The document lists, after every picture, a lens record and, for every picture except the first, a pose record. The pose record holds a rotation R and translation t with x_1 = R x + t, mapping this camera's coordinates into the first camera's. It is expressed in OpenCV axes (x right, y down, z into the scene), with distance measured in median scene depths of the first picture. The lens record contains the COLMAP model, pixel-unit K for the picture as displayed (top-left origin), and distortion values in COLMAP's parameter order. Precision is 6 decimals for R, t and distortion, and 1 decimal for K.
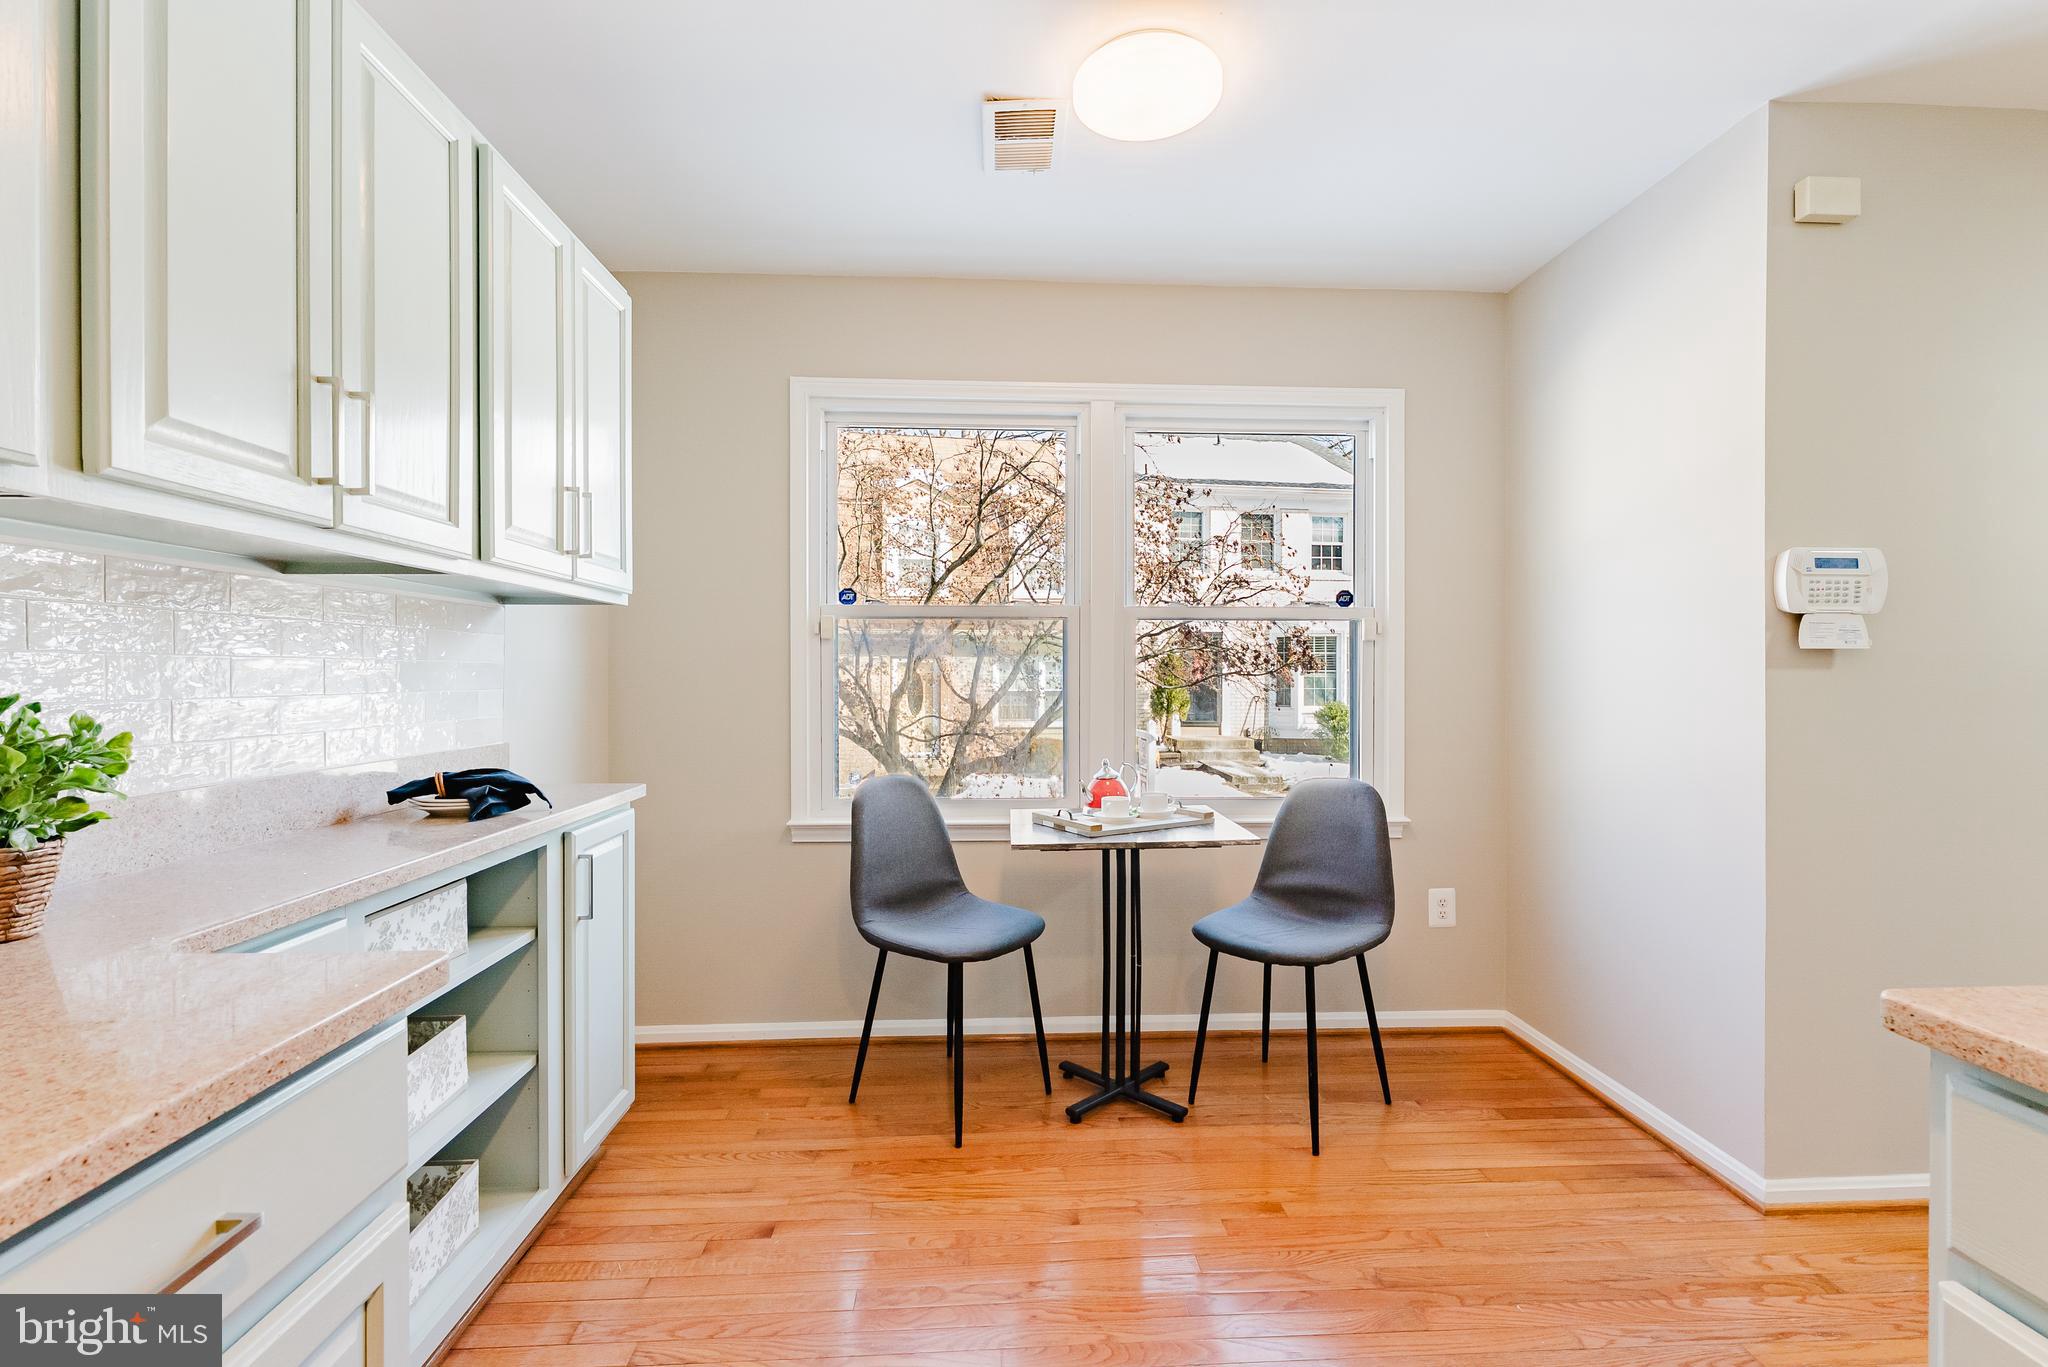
lens RADIAL K [[920.4, 0, 1039.1], [0, 920.4, 660.6], [0, 0, 1]] dist [-0.002964, 0.000775]
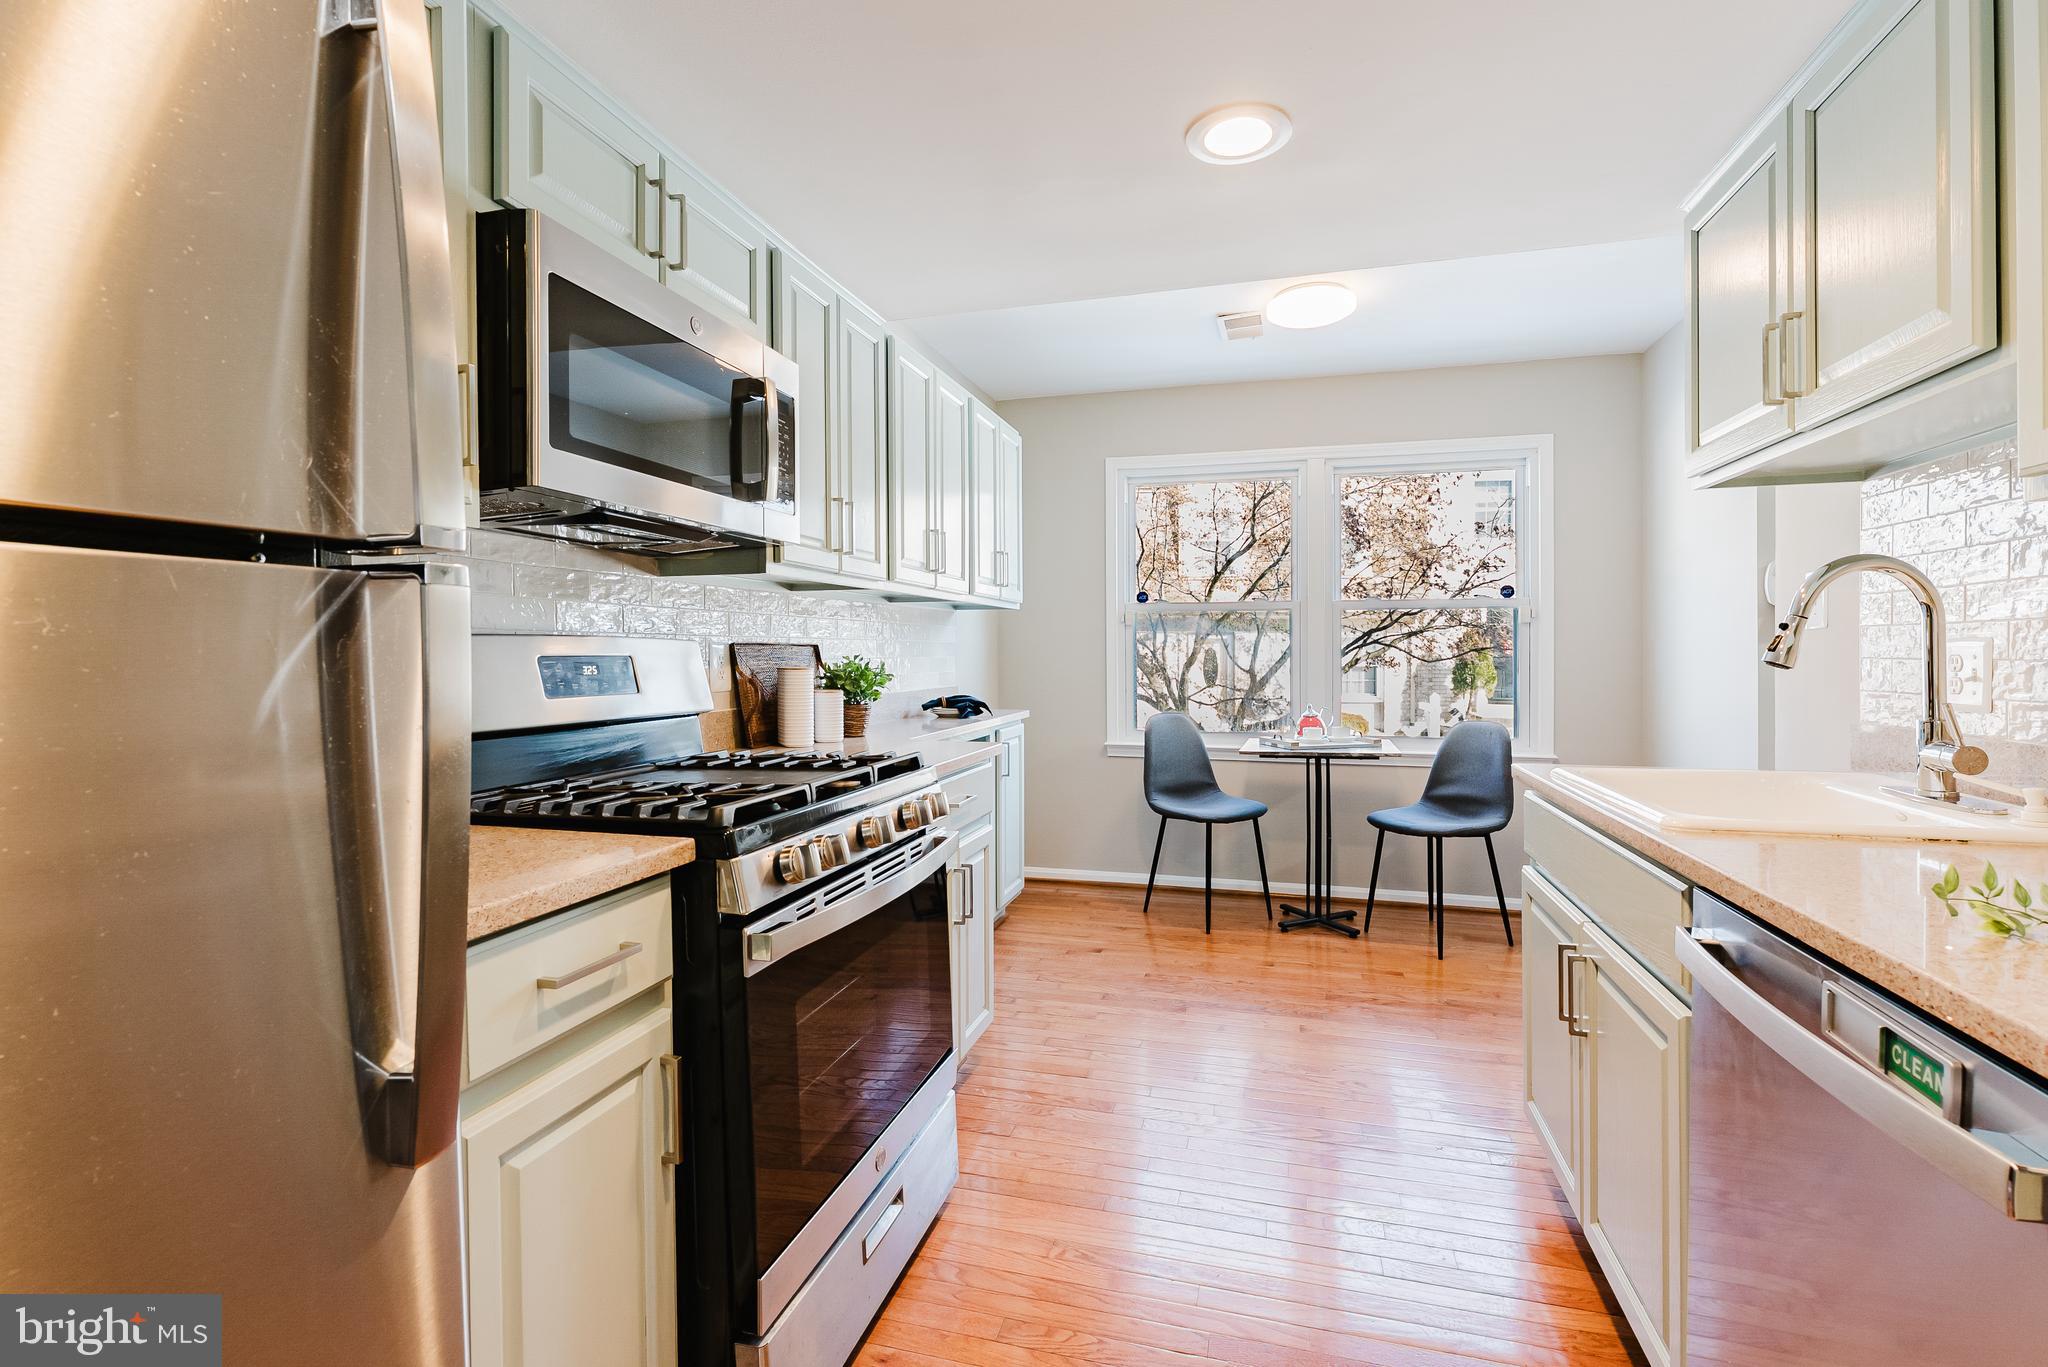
lens RADIAL K [[920.4, 0, 1024.2], [0, 920.4, 662.3], [0, 0, 1]] dist [-0.002964, 0.000775]
pose [[0.942620, 0.003869, -0.333845, 0.137876], [0.005602, 0.999609, 0.027402, -0.005334], [0.333820, -0.027700, 0.942230, -0.597289]]
